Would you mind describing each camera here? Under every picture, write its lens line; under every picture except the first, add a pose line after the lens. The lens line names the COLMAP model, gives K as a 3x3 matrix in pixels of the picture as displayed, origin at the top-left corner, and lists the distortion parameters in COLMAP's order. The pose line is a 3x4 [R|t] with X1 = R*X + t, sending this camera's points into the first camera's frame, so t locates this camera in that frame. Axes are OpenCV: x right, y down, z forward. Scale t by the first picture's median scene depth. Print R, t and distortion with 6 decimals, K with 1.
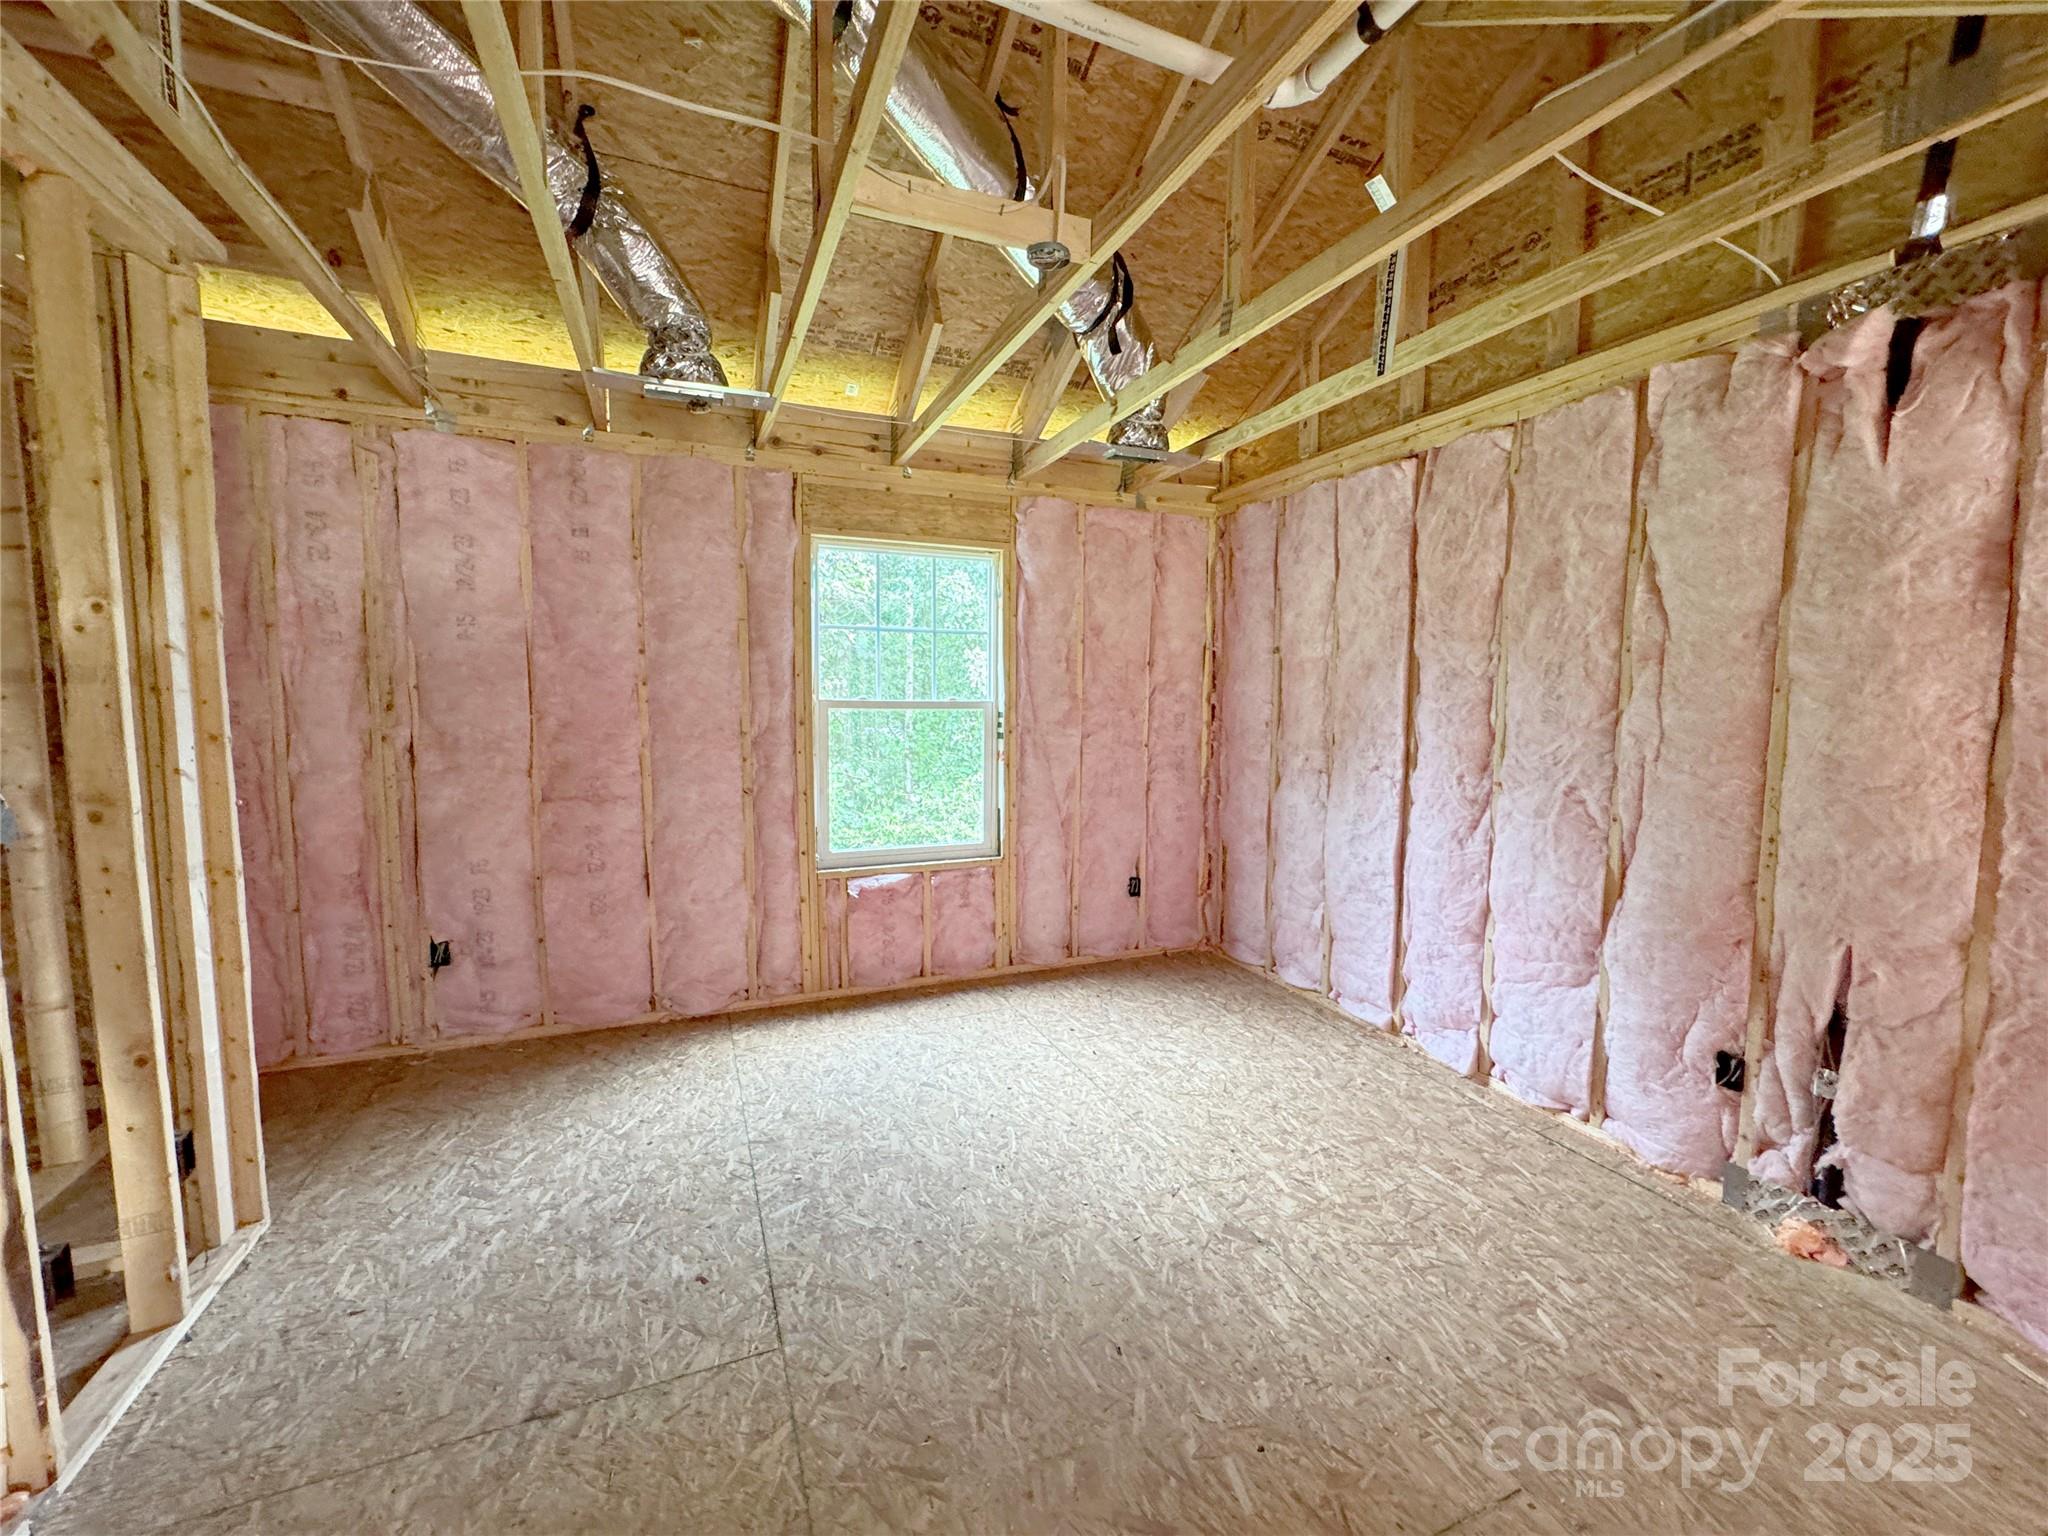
lens RADIAL K [[815.1, 0, 1023.7], [0, 815.1, 765.3], [0, 0, 1]] dist [-0.001392, 0.000341]
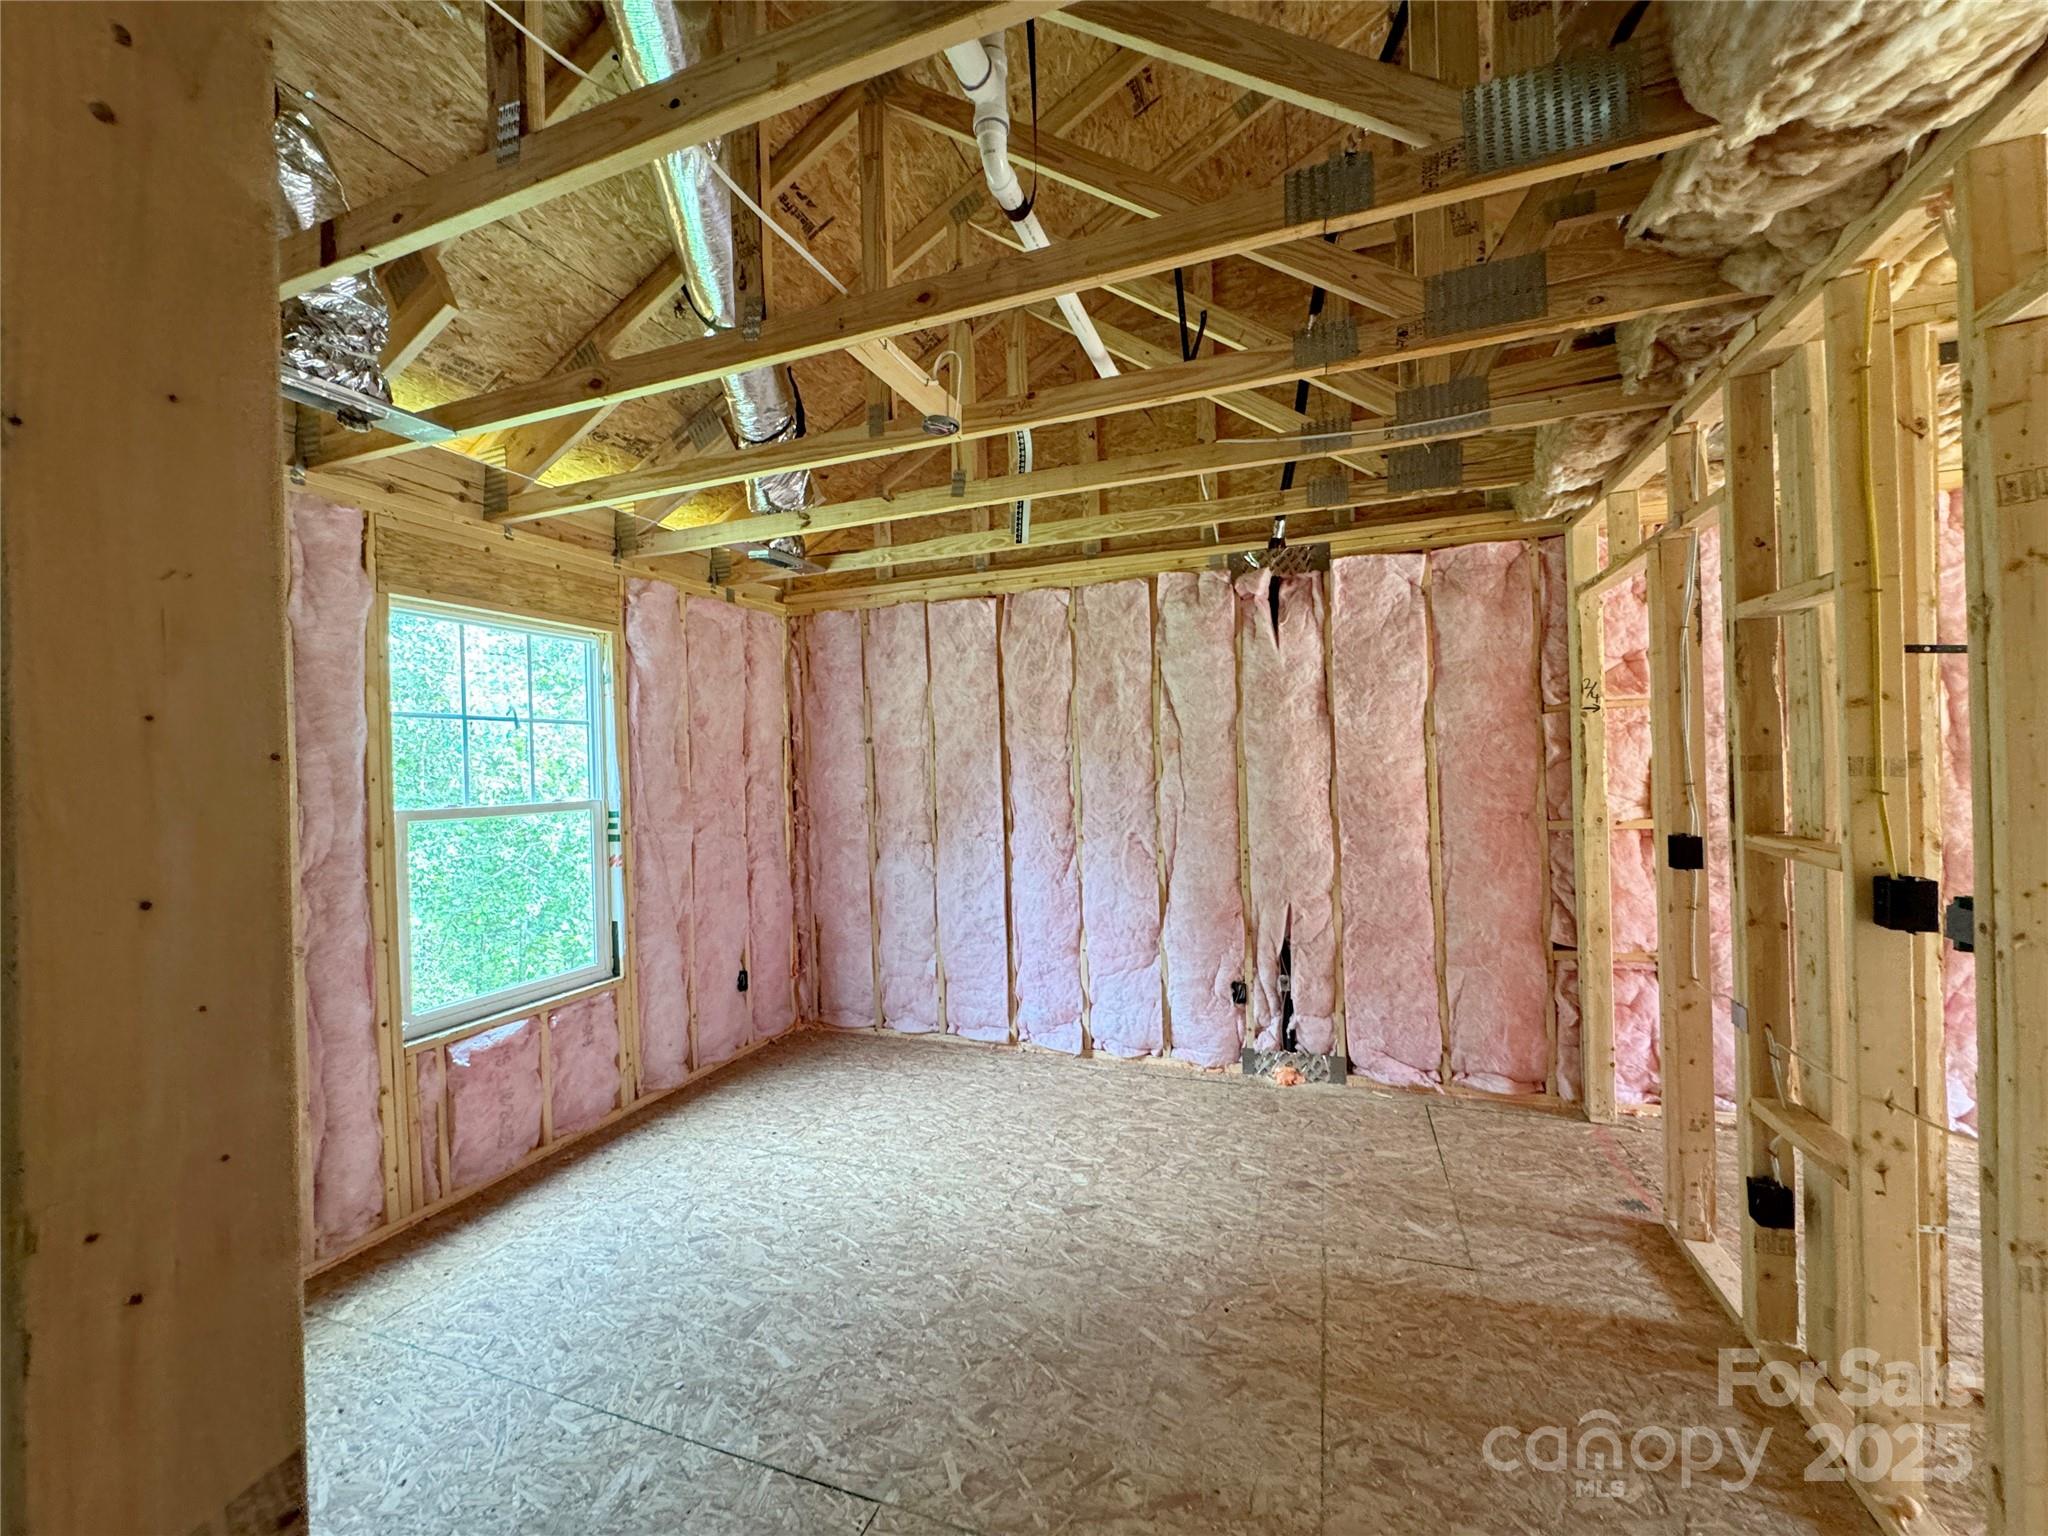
lens RADIAL K [[816.2, 0, 1018.2], [0, 816.2, 766.2], [0, 0, 1]] dist [-0.001292, 0.000139]
pose [[0.688991, -0.029160, 0.724183, -0.414301], [0.097485, 0.993839, -0.052730, -0.027851], [-0.718184, 0.106928, 0.687588, 0.077713]]
